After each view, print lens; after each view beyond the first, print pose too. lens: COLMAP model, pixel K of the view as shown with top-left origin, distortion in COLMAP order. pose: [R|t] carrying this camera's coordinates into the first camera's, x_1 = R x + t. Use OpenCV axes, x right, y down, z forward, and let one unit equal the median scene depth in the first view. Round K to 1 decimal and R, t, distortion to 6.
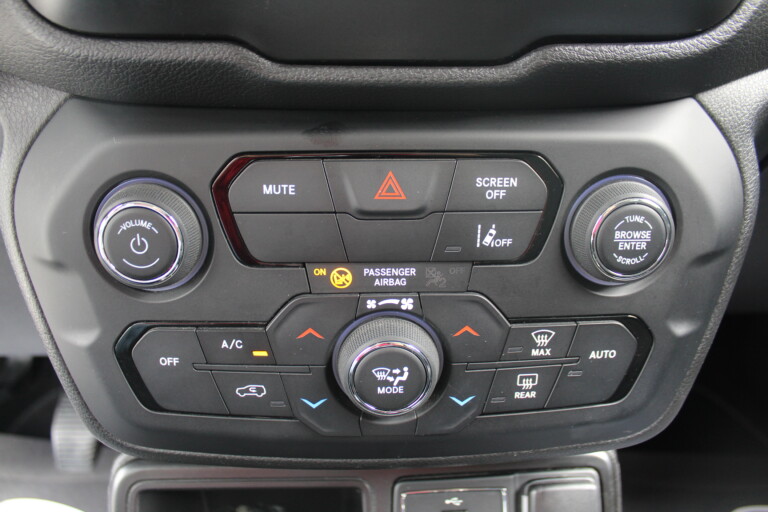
lens RADIAL K [[615.9, 0, 384.0], [0, 615.9, 256.0], [0, 0, 1]] dist [-0.175058, 0.134684]
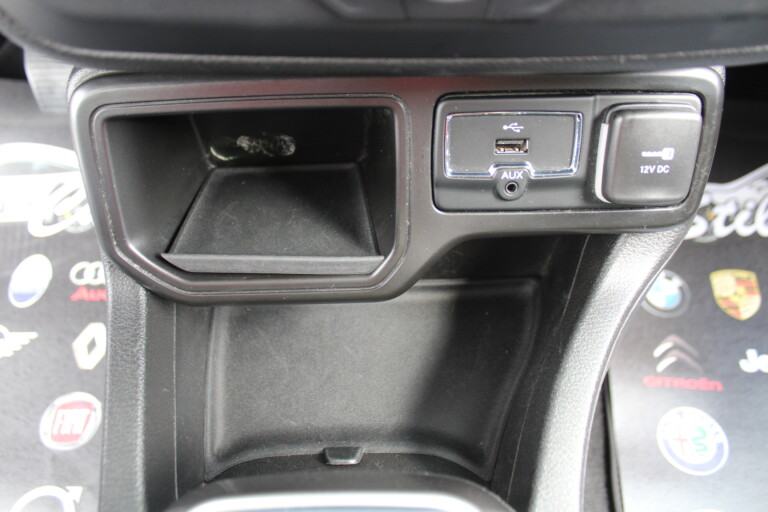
lens RADIAL K [[615.9, 0, 384.0], [0, 615.9, 256.0], [0, 0, 1]] dist [-0.175058, 0.134684]
pose [[0.999910, 0.009591, -0.009379, -0.052839], [-0.003005, 0.841552, 0.540168, 0.166222], [0.013073, -0.540091, 0.841505, 0.326874]]
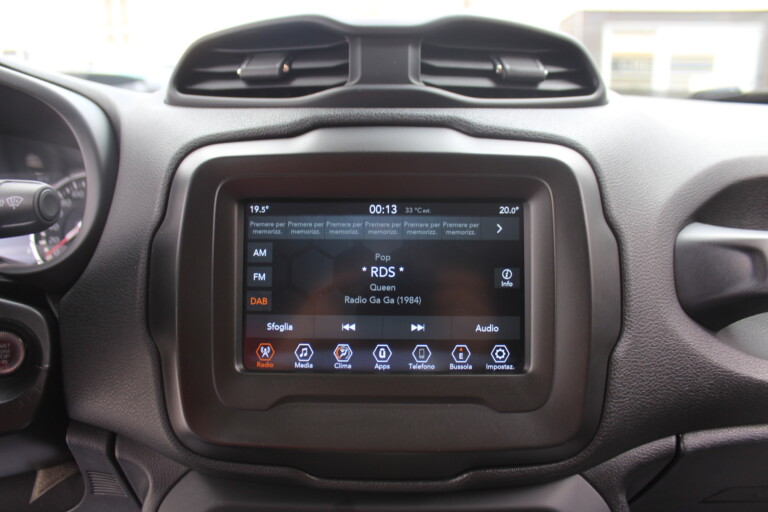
lens RADIAL K [[615.9, 0, 384.0], [0, 615.9, 256.0], [0, 0, 1]] dist [-0.175058, 0.134684]
pose [[0.998029, 0.007298, -0.062323, 0.098671], [-0.018997, 0.981746, -0.189243, -0.512926], [0.059804, 0.190054, 0.979950, -0.681321]]
